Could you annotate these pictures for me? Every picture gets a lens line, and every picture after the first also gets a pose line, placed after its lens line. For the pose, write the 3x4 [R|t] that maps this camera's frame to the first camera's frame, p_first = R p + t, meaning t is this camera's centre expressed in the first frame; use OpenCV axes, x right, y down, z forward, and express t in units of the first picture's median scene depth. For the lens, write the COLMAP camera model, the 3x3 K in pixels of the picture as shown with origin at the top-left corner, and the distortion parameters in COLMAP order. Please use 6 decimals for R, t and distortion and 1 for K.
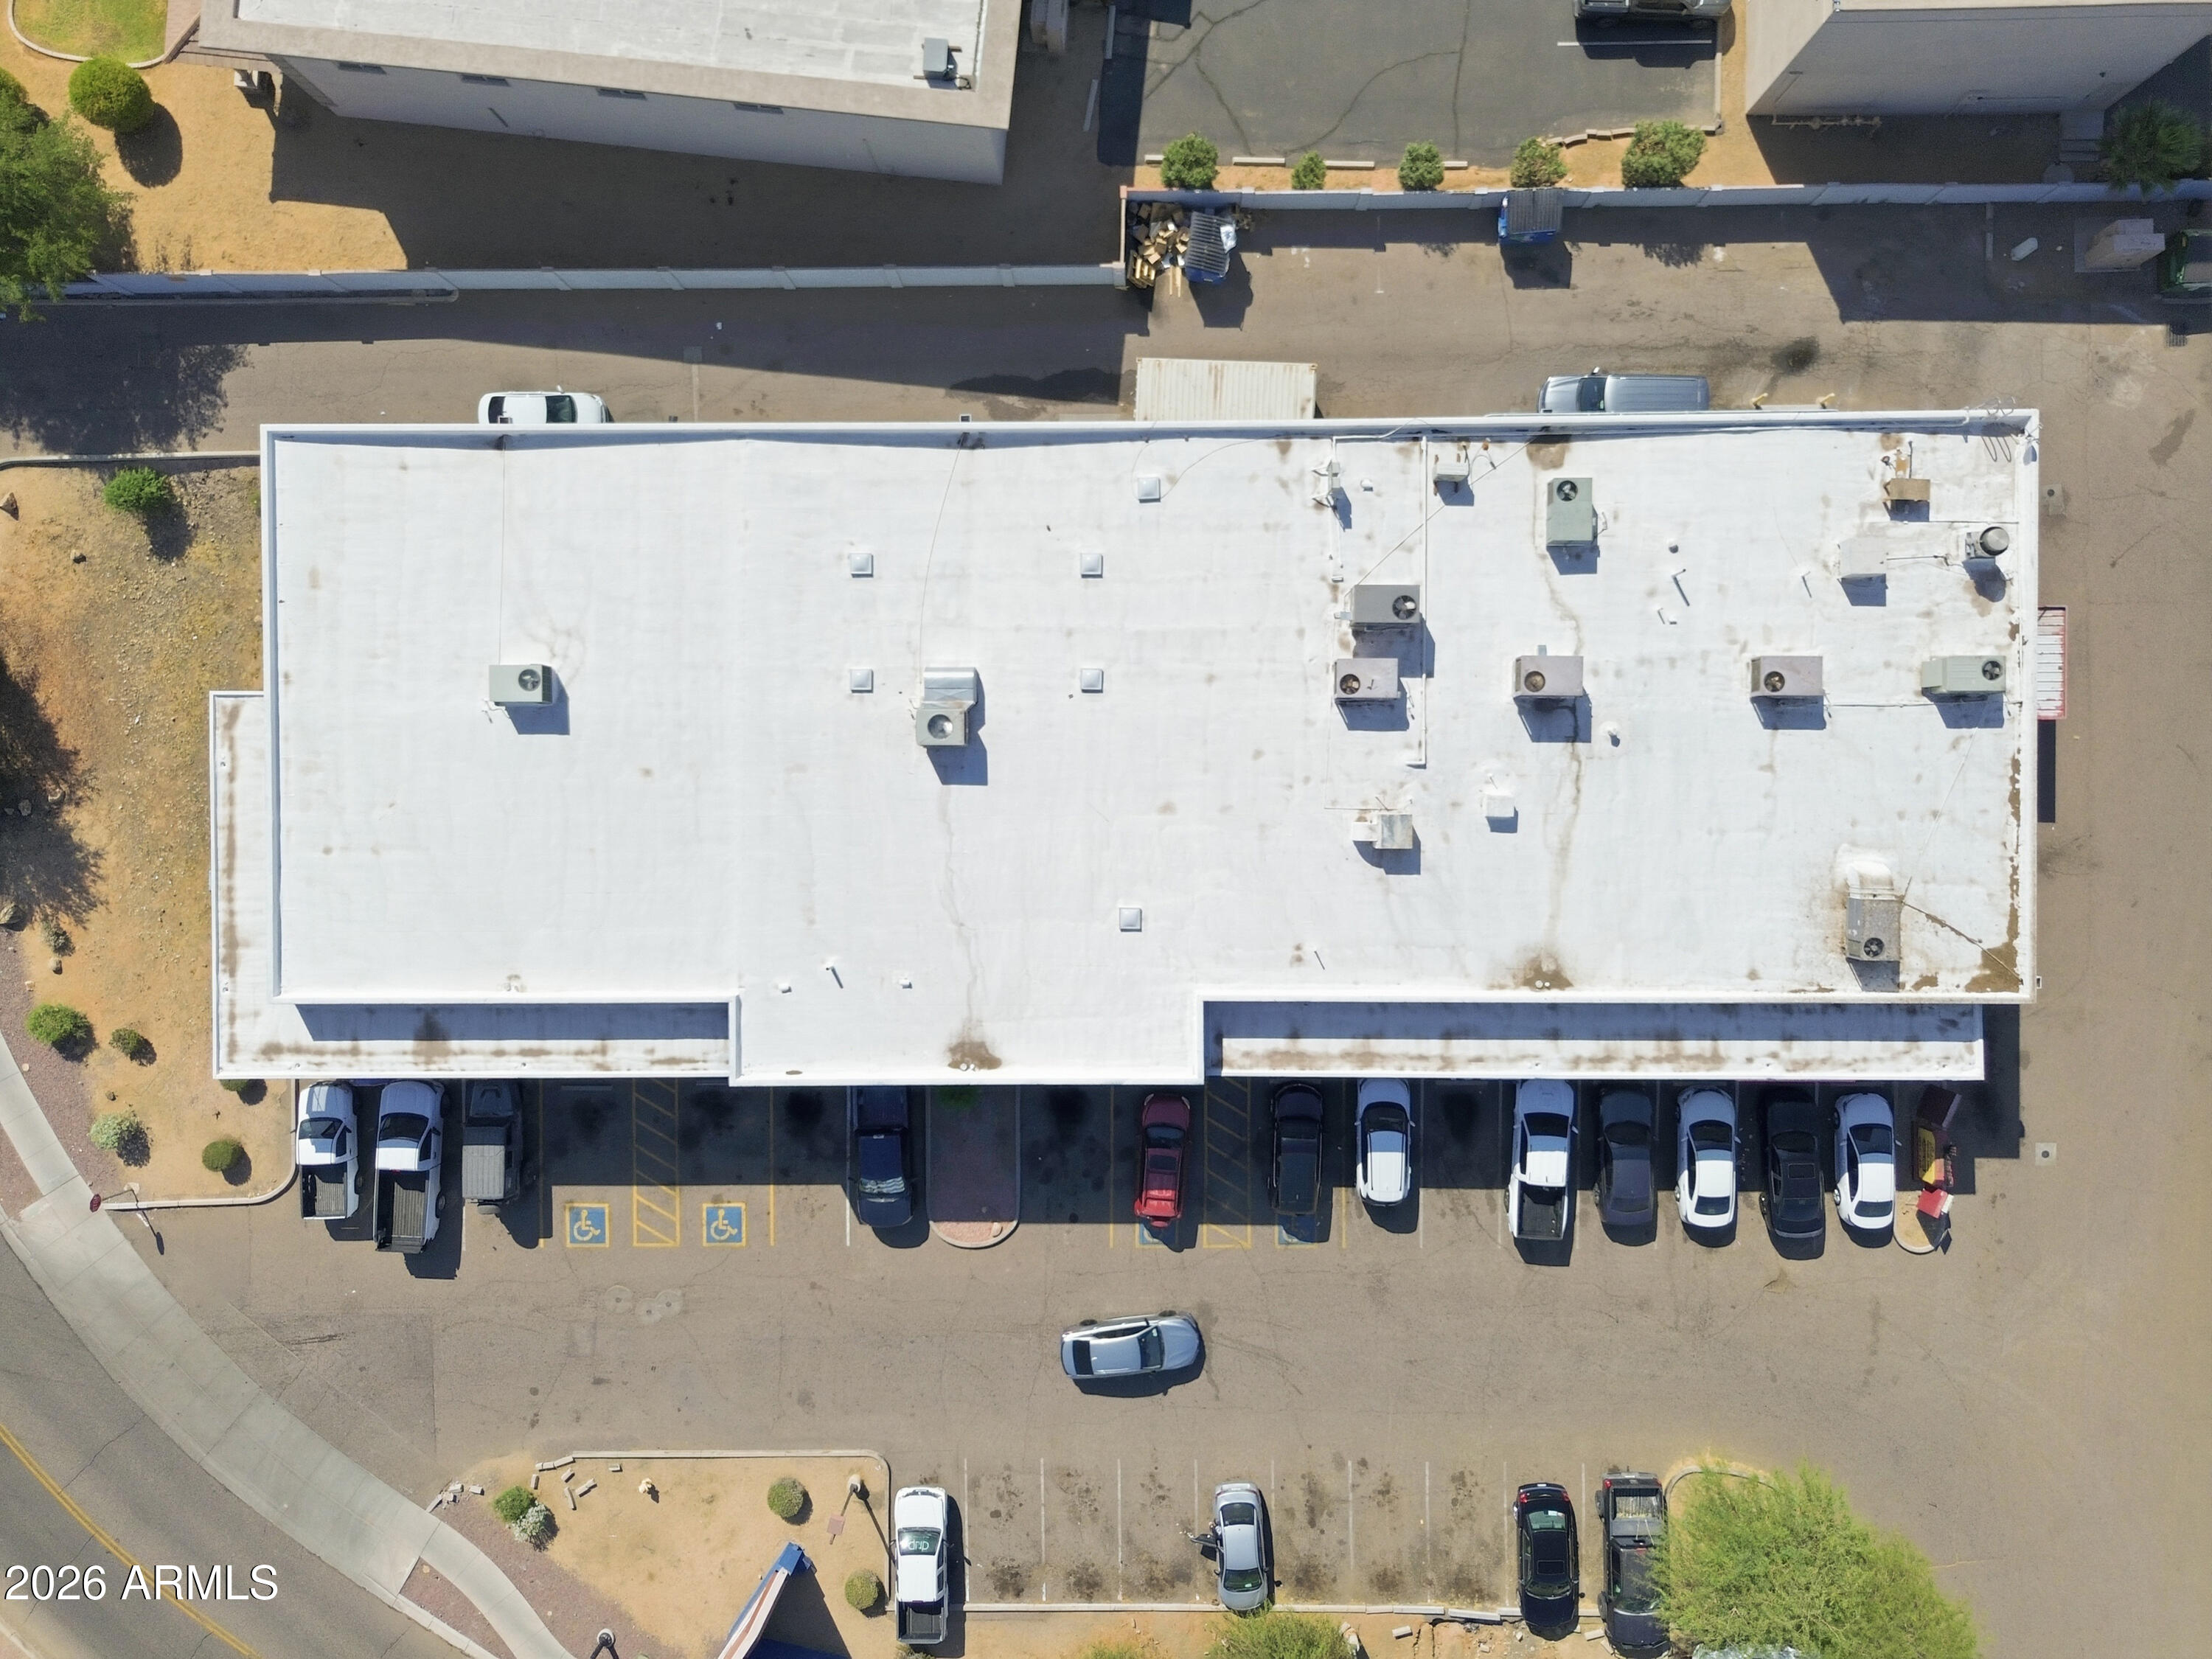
lens RADIAL K [[1537.5, 0, 1106.0], [0, 1537.5, 829.5], [0, 0, 1]] dist [0.047059, -0.007022]
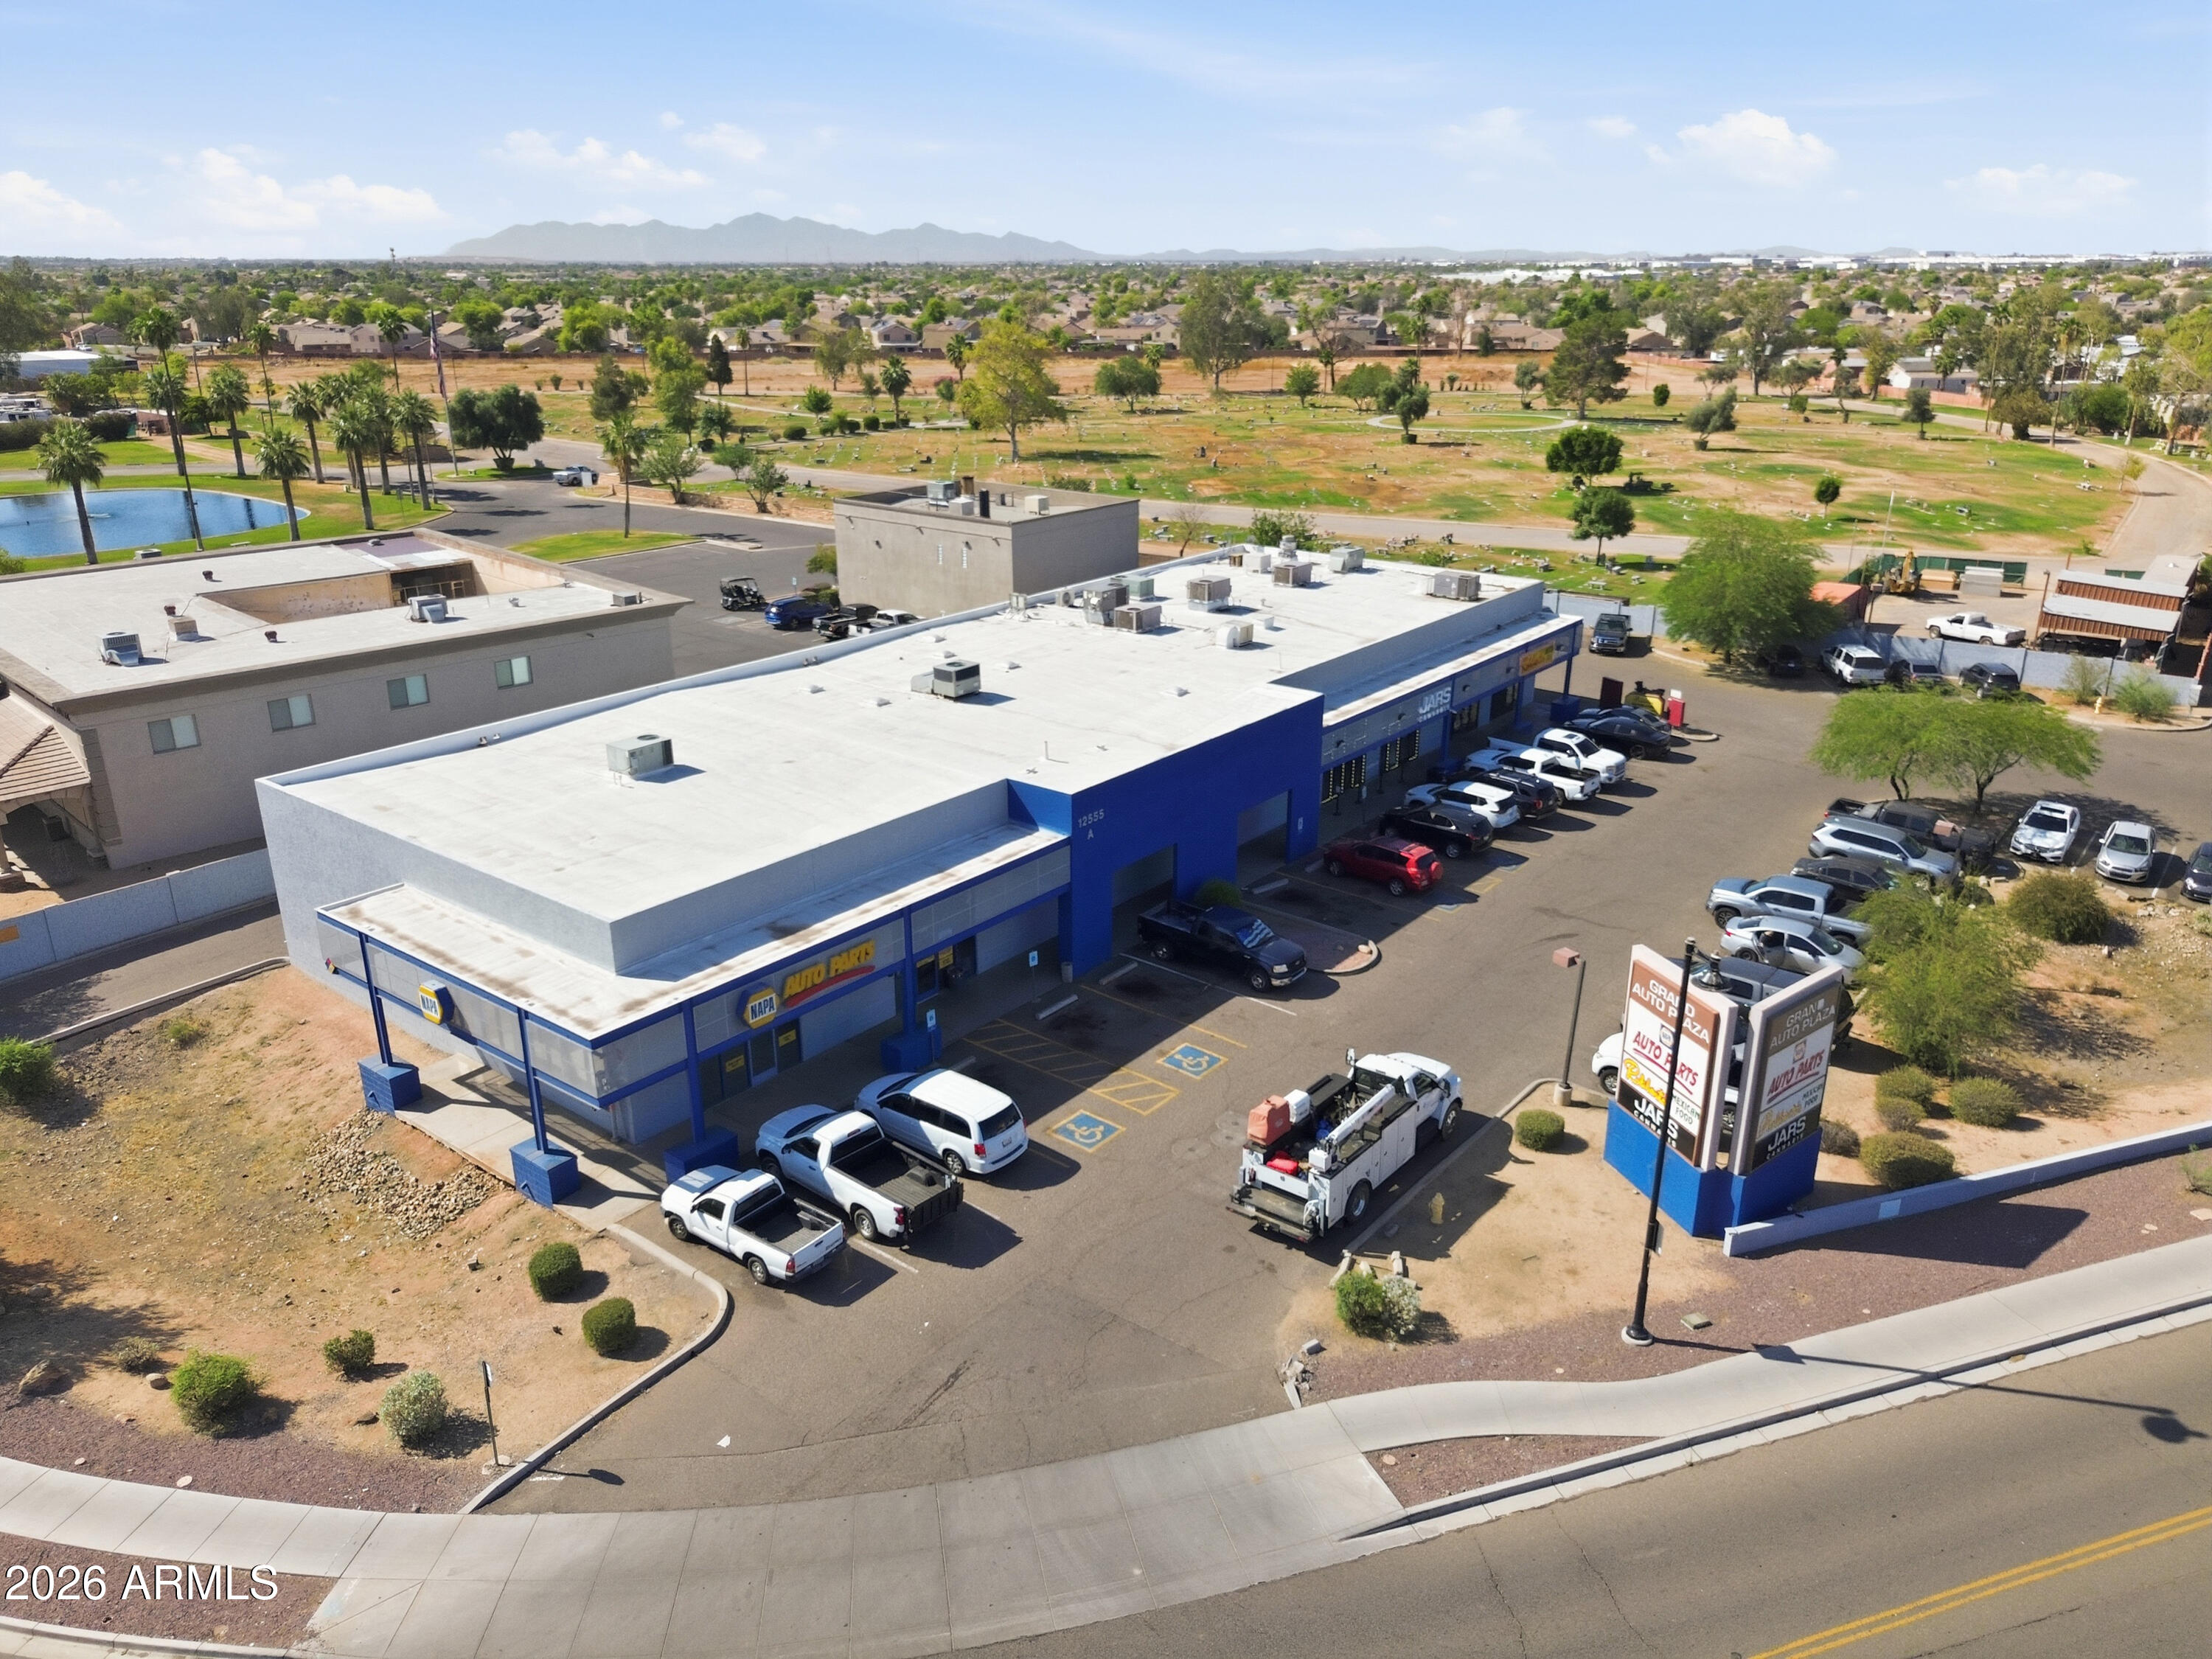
lens RADIAL K [[1570.0, 0, 1106.0], [0, 1570.0, 829.5], [0, 0, 1]] dist [0.052261, -0.052770]
pose [[0.623818, -0.250596, 0.740306, -0.878670], [0.781570, 0.199682, -0.590996, 0.702369], [0.000275, 0.947274, 0.320423, 0.645953]]
